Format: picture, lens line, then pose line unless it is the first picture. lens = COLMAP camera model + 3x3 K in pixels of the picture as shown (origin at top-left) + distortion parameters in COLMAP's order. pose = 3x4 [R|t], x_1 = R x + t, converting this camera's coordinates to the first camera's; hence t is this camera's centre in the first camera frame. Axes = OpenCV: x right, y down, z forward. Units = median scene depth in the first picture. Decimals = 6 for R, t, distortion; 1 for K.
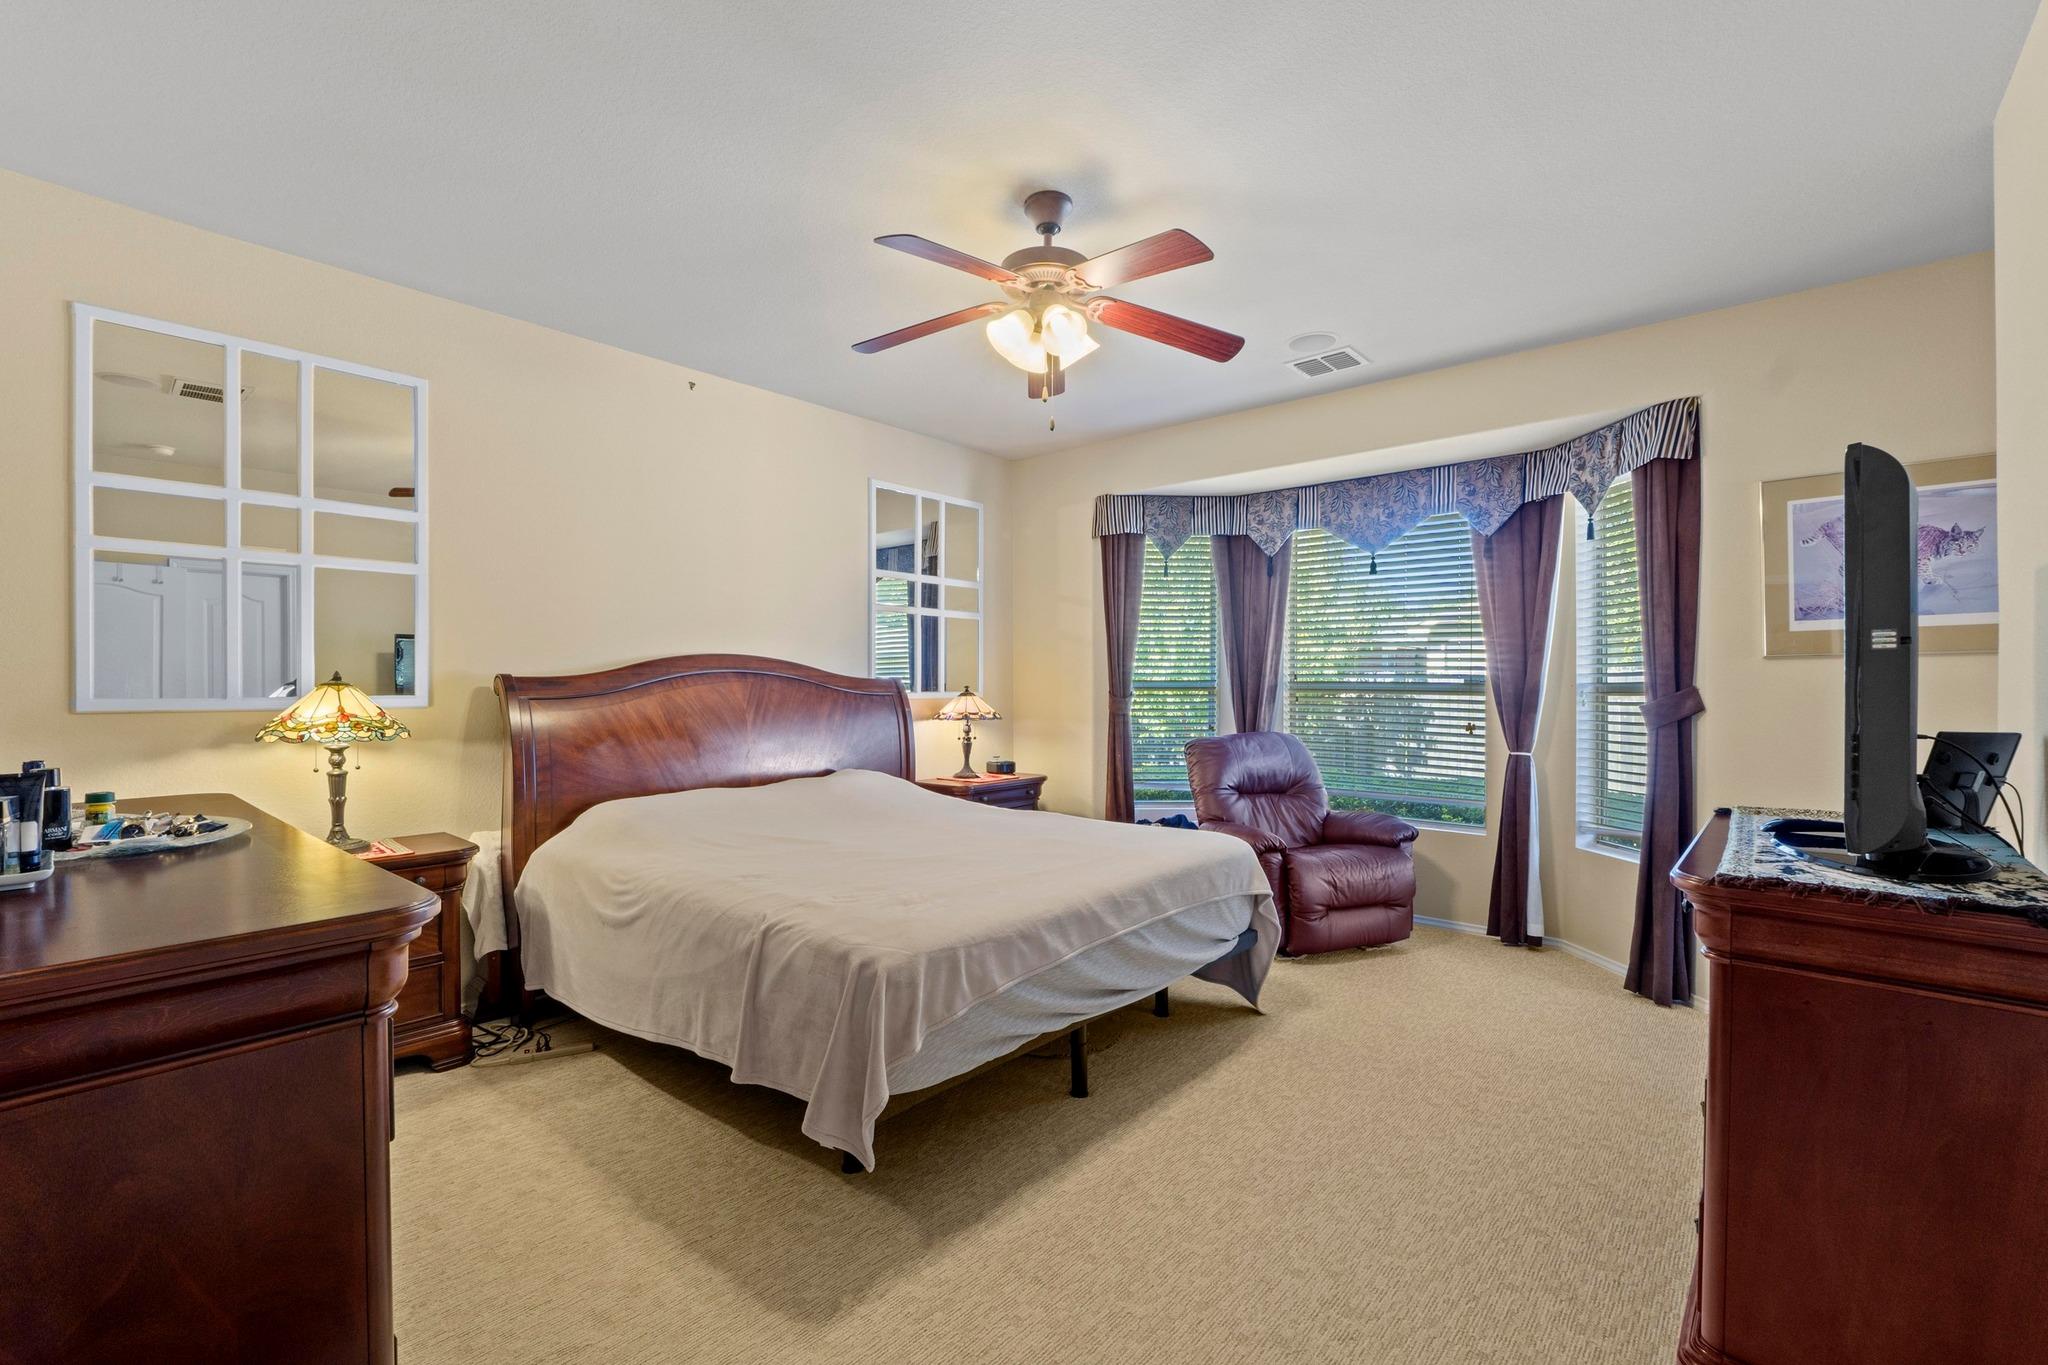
lens RADIAL K [[871.7, 0, 1019.6], [0, 871.7, 665.9], [0, 0, 1]] dist [-0.005543, -0.000070]
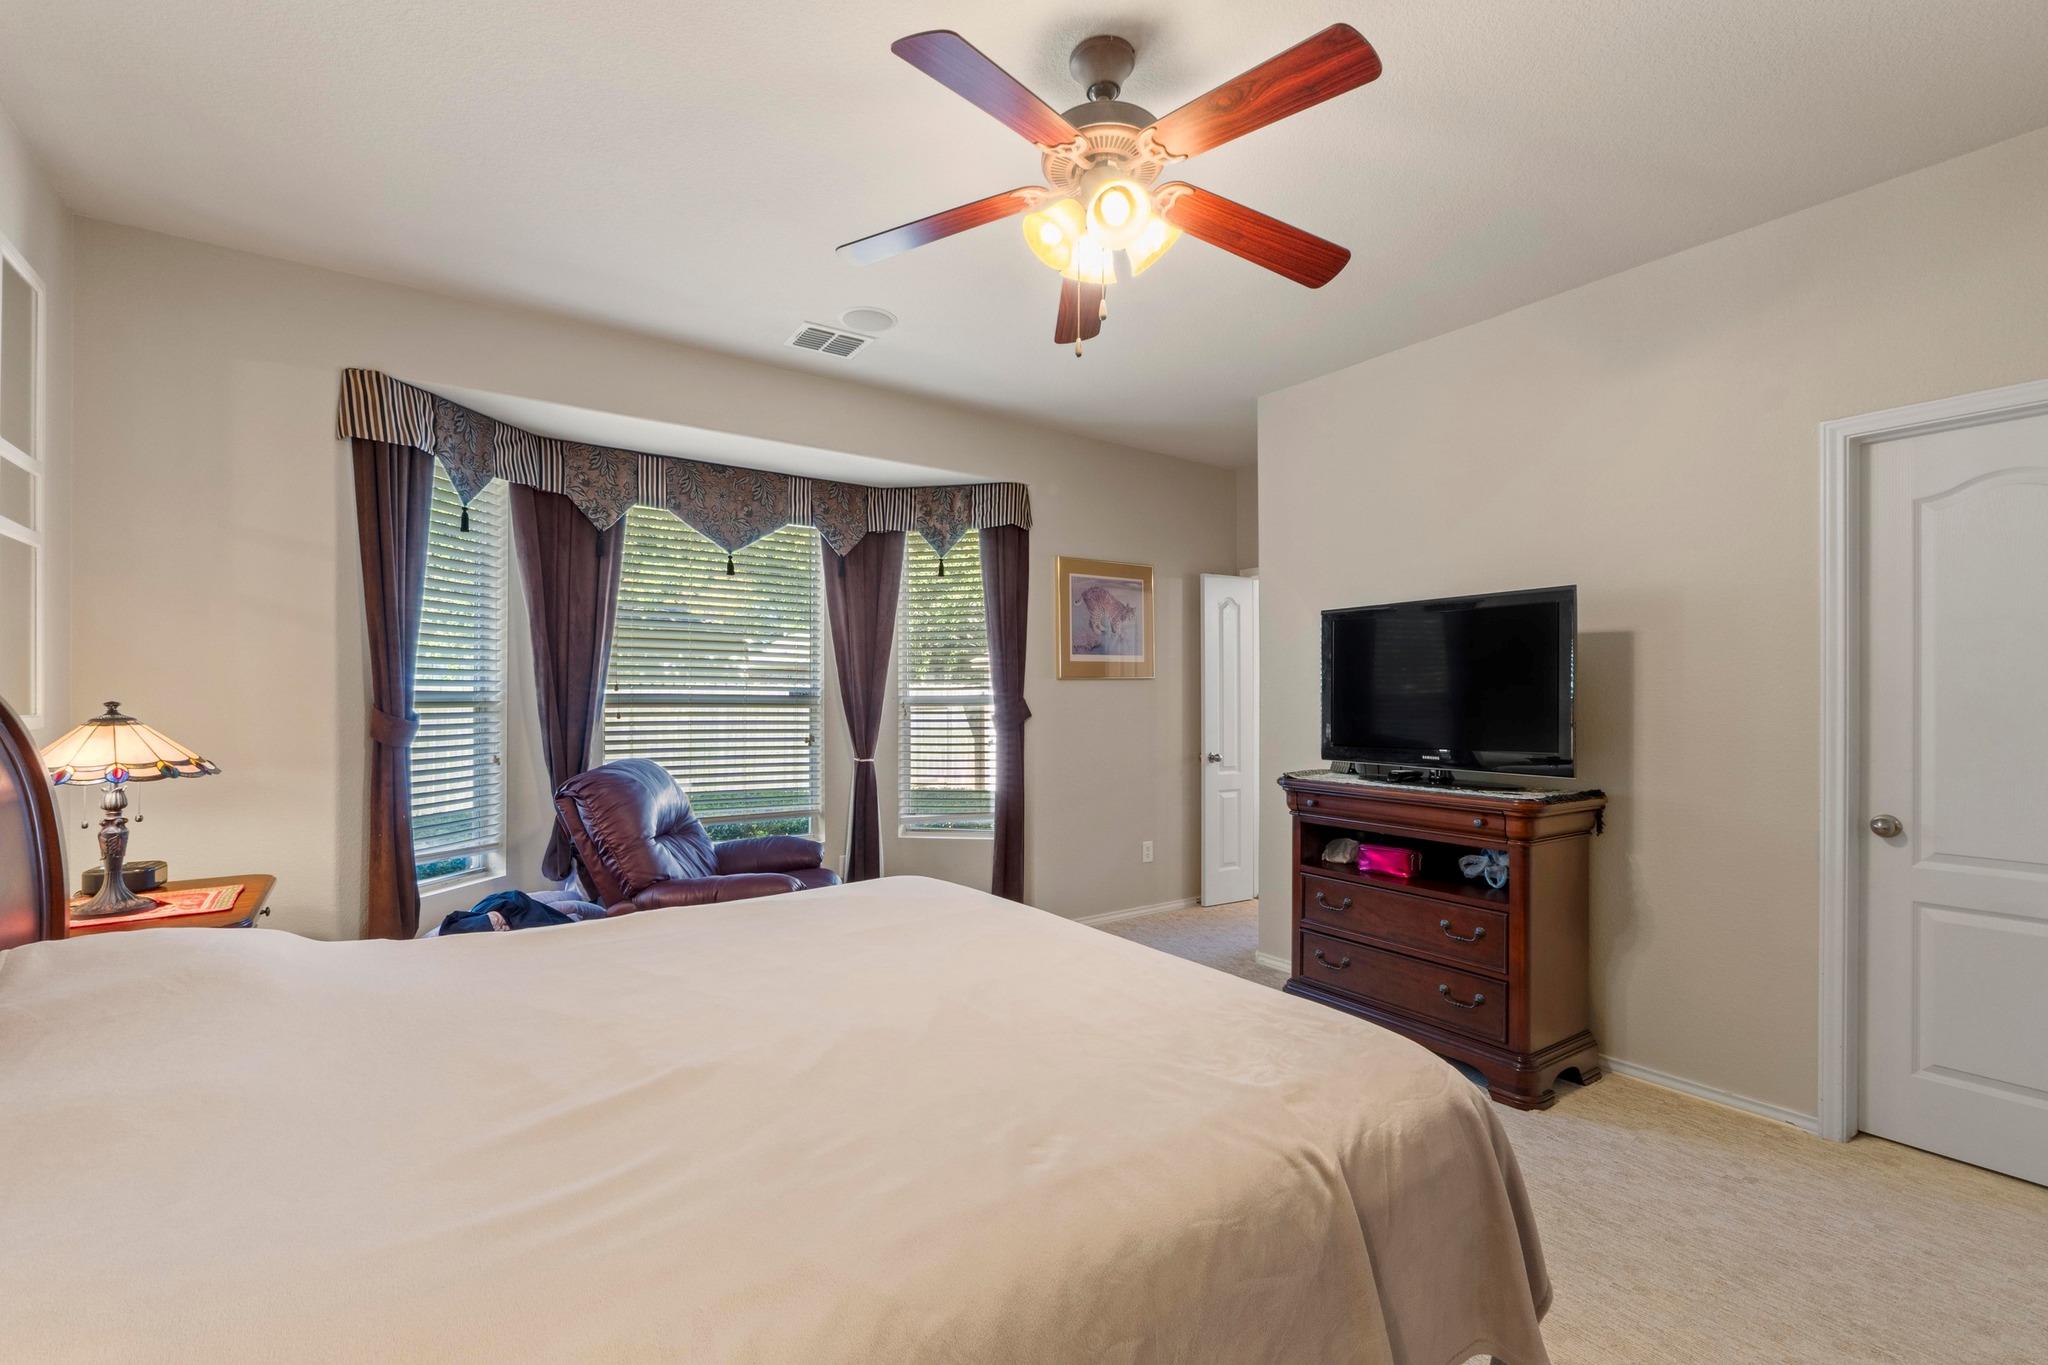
lens RADIAL K [[878.5, 0, 1024.0], [0, 878.5, 682.5], [0, 0, 1]] dist [0.083848, -0.000001]
pose [[0.290090, 0.015947, 0.956866, -0.386450], [-0.020508, 0.999735, -0.010444, 0.009348], [-0.956780, -0.016594, 0.290340, 0.437775]]
